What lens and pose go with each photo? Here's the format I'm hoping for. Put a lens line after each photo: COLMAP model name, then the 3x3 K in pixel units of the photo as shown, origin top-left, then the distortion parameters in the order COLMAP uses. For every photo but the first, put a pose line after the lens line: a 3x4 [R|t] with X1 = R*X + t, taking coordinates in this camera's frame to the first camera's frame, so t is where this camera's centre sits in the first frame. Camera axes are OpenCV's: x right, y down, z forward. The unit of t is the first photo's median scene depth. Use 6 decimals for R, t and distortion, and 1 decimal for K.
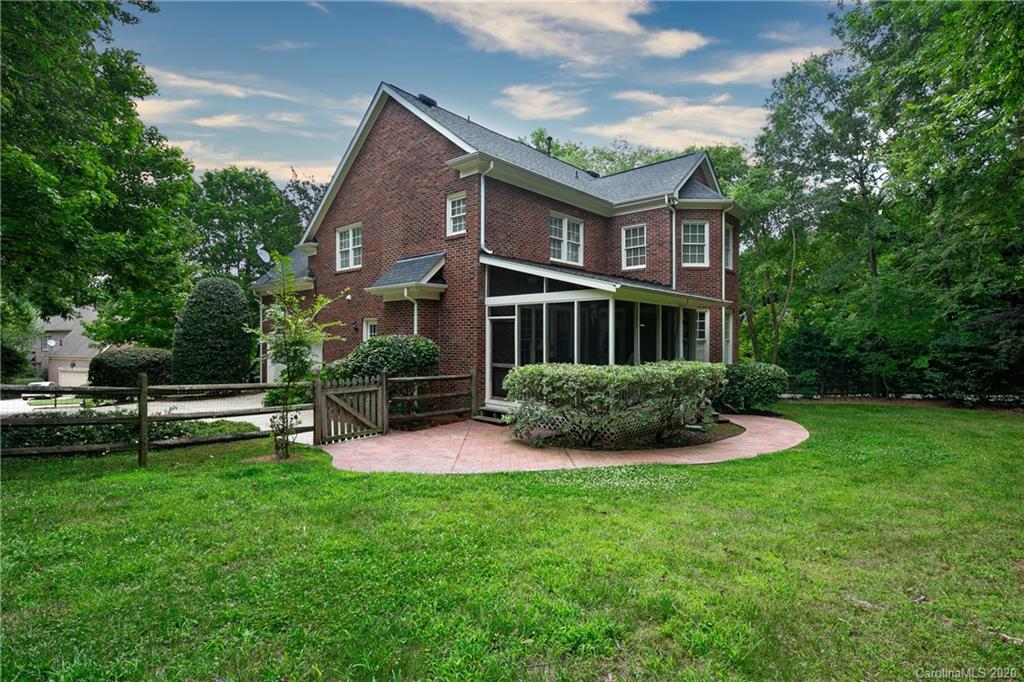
lens RADIAL K [[495.7, 0, 512.0], [0, 495.7, 341.0], [0, 0, 1]] dist [-0.002462, 0.000514]
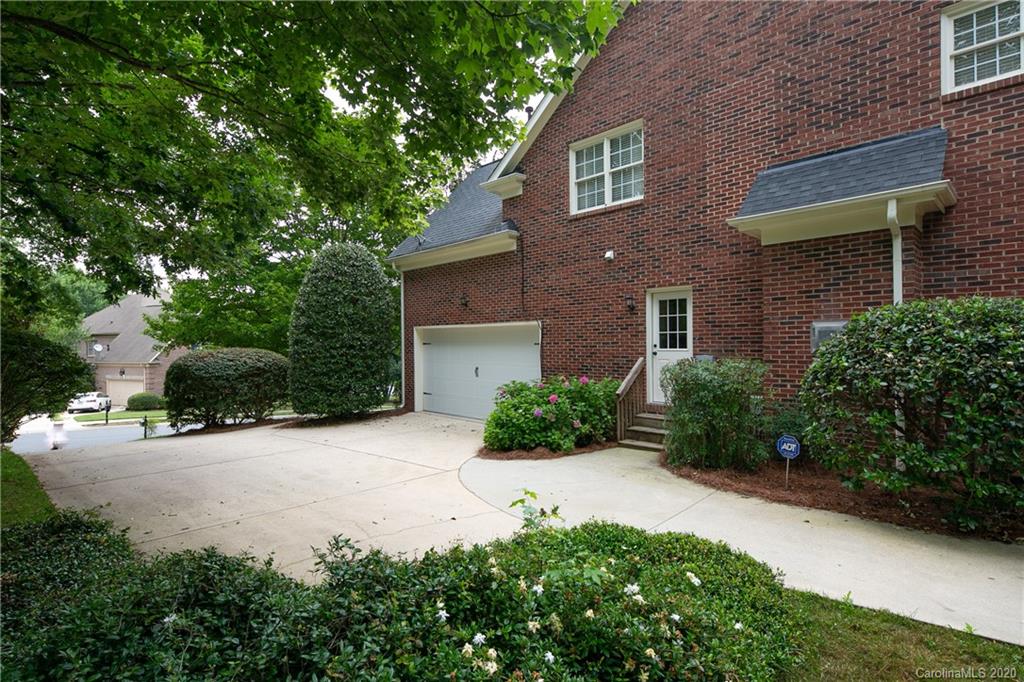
lens RADIAL K [[496.1, 0, 512.0], [0, 496.1, 345.0], [0, 0, 1]] dist [0.002787, 0.000424]
pose [[0.998796, -0.011877, -0.047602, -0.350718], [0.012031, 0.999923, 0.002948, 0.012513], [0.047563, -0.003517, 0.998862, 0.345202]]
